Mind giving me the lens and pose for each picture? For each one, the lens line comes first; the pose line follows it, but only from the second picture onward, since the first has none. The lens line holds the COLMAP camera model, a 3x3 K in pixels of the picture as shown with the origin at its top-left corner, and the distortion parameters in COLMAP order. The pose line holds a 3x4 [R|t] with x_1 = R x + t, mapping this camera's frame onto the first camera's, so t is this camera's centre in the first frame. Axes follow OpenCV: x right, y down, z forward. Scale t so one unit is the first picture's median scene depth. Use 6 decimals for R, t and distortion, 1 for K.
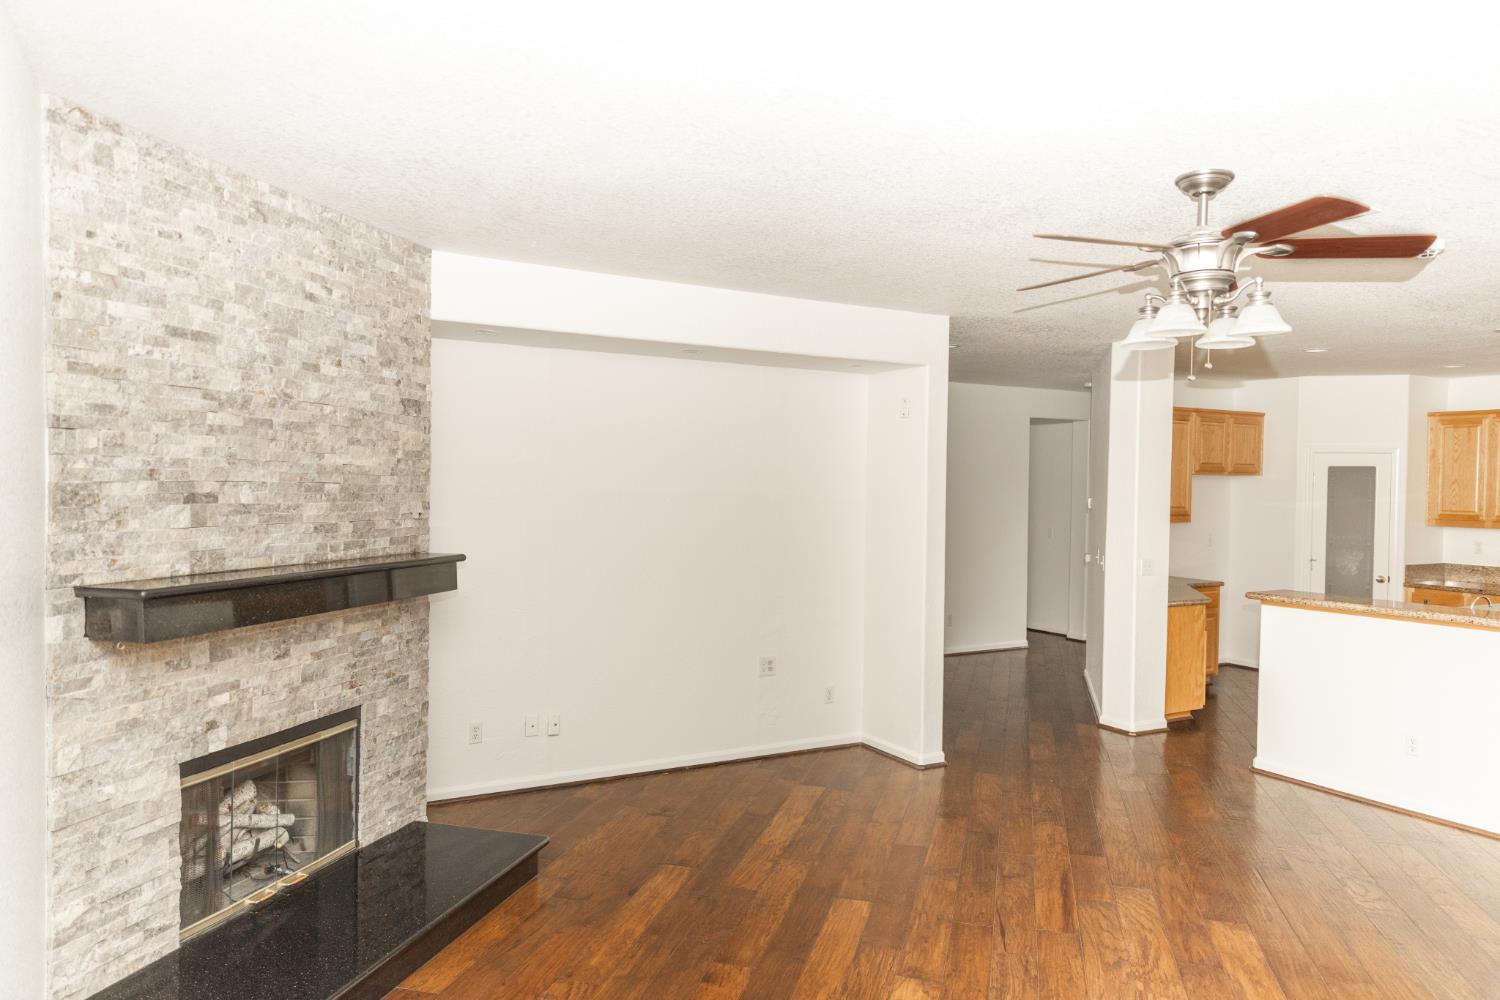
lens RADIAL K [[1010.2, 0, 734.8], [0, 1010.2, 507.8], [0, 0, 1]] dist [0.015085, 0.001915]
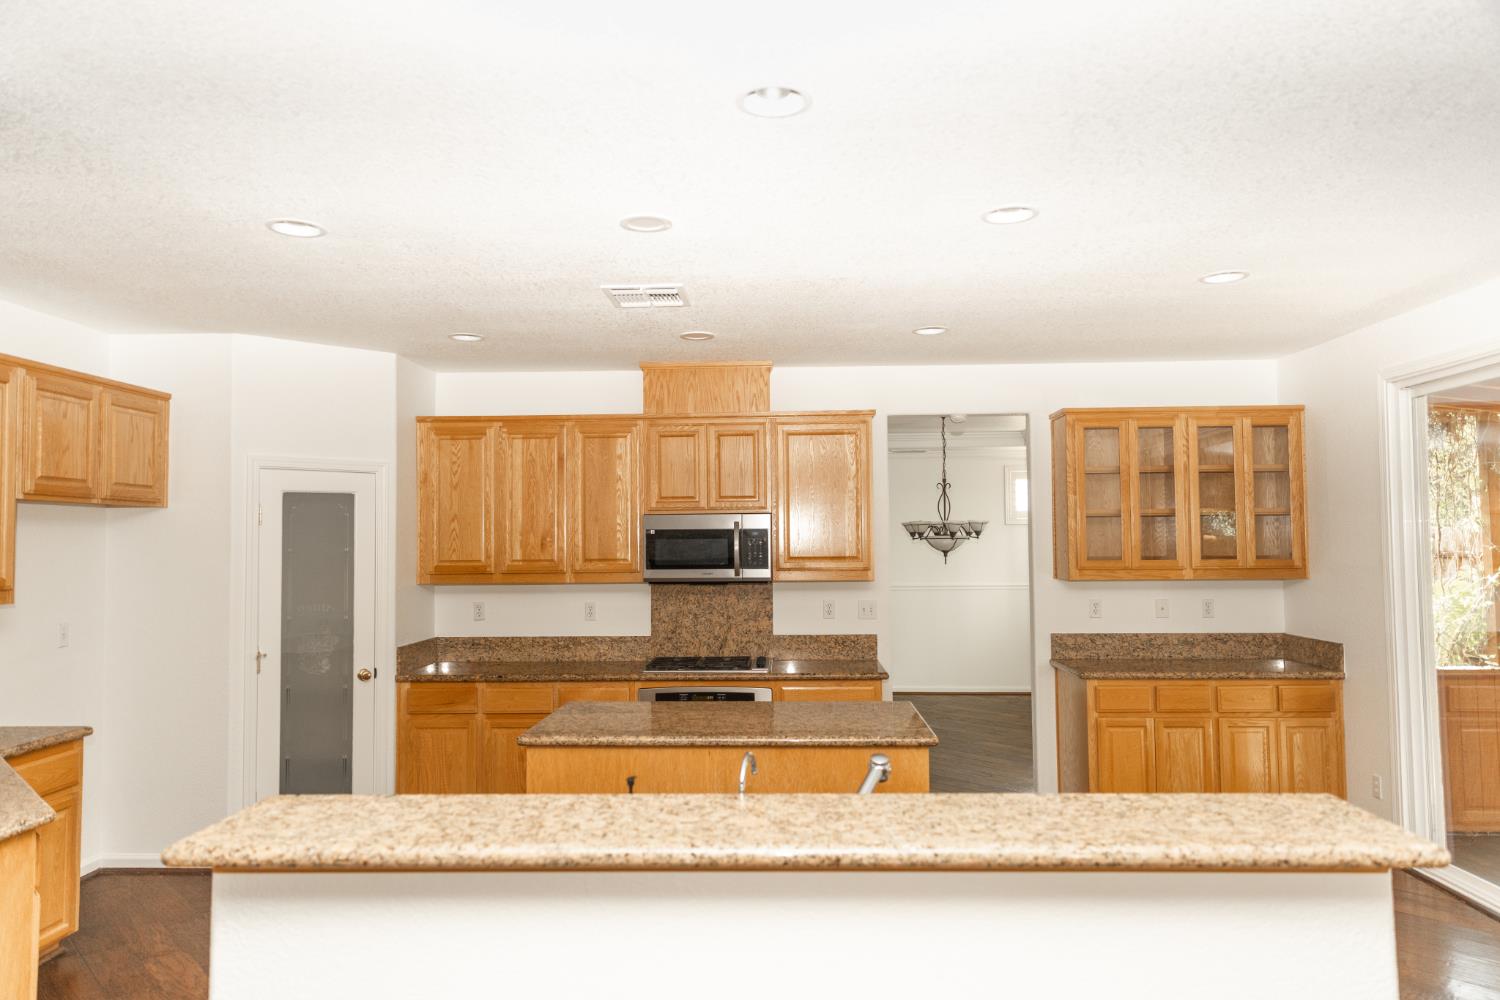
lens RADIAL K [[1010.2, 0, 759.8], [0, 1010.2, 498.5], [0, 0, 1]] dist [0.015085, 0.001915]
pose [[0.515782, 0.020347, 0.856478, 0.479318], [0.037100, 0.998250, -0.046057, 0.000099], [-0.855916, 0.055531, 0.514124, 0.989096]]
